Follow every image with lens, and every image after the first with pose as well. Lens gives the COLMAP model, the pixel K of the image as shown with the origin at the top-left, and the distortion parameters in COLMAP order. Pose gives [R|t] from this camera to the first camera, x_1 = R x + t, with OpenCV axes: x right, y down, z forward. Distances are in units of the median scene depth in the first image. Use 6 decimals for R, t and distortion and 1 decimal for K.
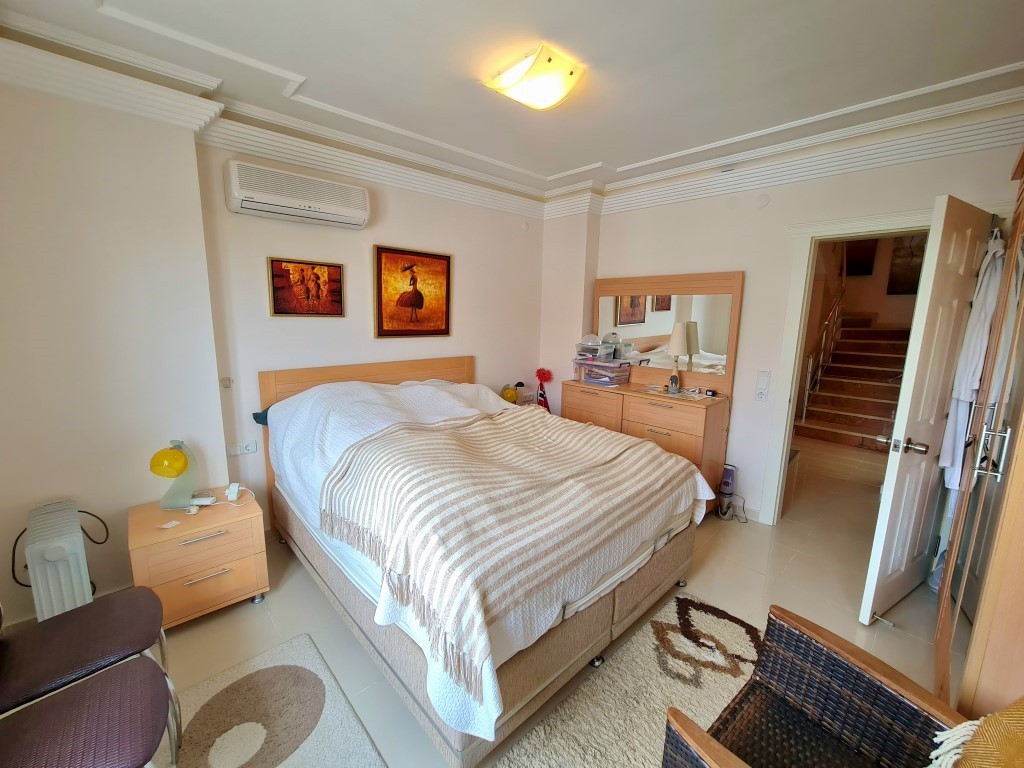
lens RADIAL K [[419.0, 0, 507.4], [0, 419.0, 381.6], [0, 0, 1]] dist [-0.008867, -0.000042]
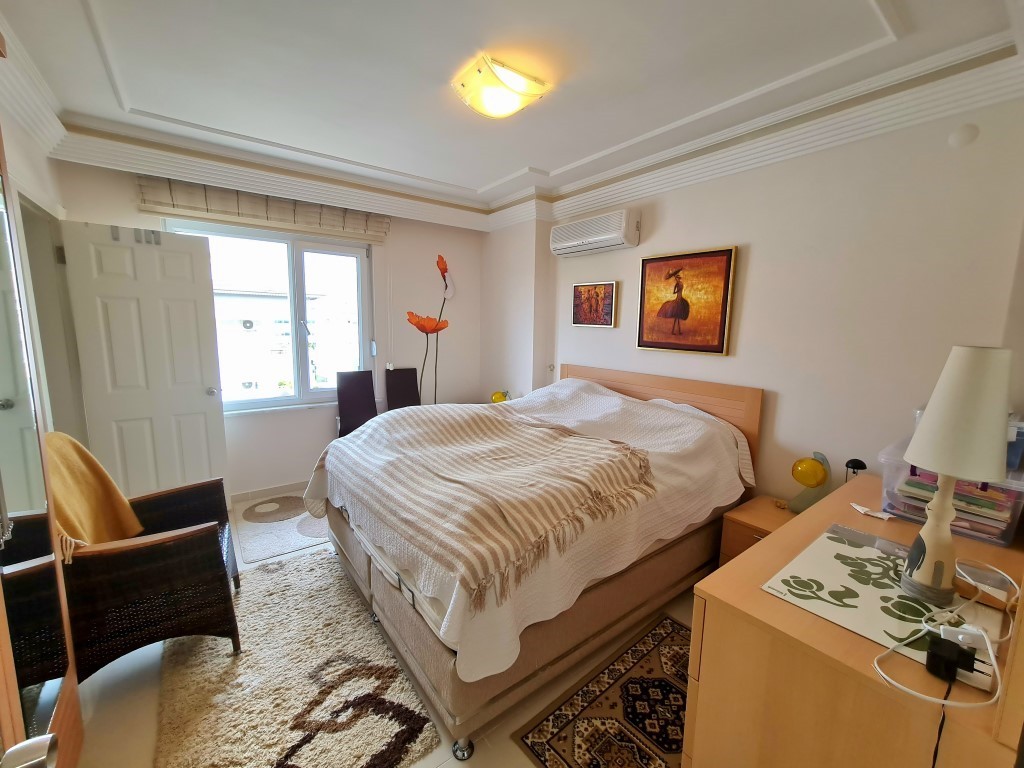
lens RADIAL K [[419.0, 0, 508.2], [0, 419.0, 382.2], [0, 0, 1]] dist [-0.008867, -0.000042]
pose [[-0.104089, 0.122317, -0.987018, 0.735156], [-0.184242, 0.972860, 0.139992, -0.108731], [0.977354, 0.196422, -0.078728, 0.786563]]
